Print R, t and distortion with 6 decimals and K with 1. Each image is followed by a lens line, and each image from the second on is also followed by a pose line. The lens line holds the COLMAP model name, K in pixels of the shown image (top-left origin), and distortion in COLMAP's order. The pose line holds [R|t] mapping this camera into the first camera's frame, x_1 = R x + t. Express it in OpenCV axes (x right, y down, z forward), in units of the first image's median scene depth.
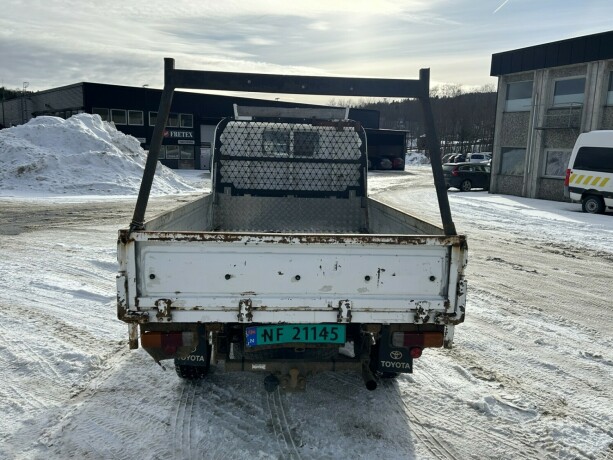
lens RADIAL K [[492.5, 0, 306.5], [0, 492.5, 230.0], [0, 0, 1]] dist [0.008519, -0.000984]
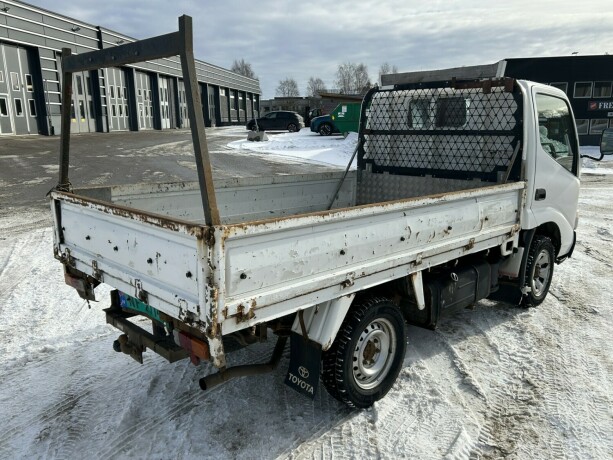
lens RADIAL K [[492.5, 0, 306.5], [0, 492.5, 230.0], [0, 0, 1]] dist [0.008519, -0.000984]
pose [[0.666577, 0.121334, -0.735496, 0.465974], [-0.088957, 0.992561, 0.083120, -0.028930], [0.740110, 0.010022, 0.672412, 0.281350]]
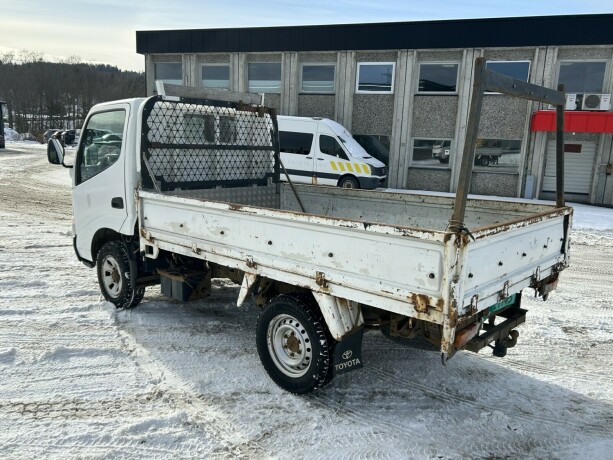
lens RADIAL K [[503.7, 0, 306.5], [0, 503.7, 230.0], [0, 0, 1]] dist [-0.098168, 0.186647]
pose [[0.723252, -0.119453, 0.680174, -0.558571], [0.088954, 0.992836, 0.079776, -0.050409], [-0.684831, 0.002806, 0.728697, 0.220219]]
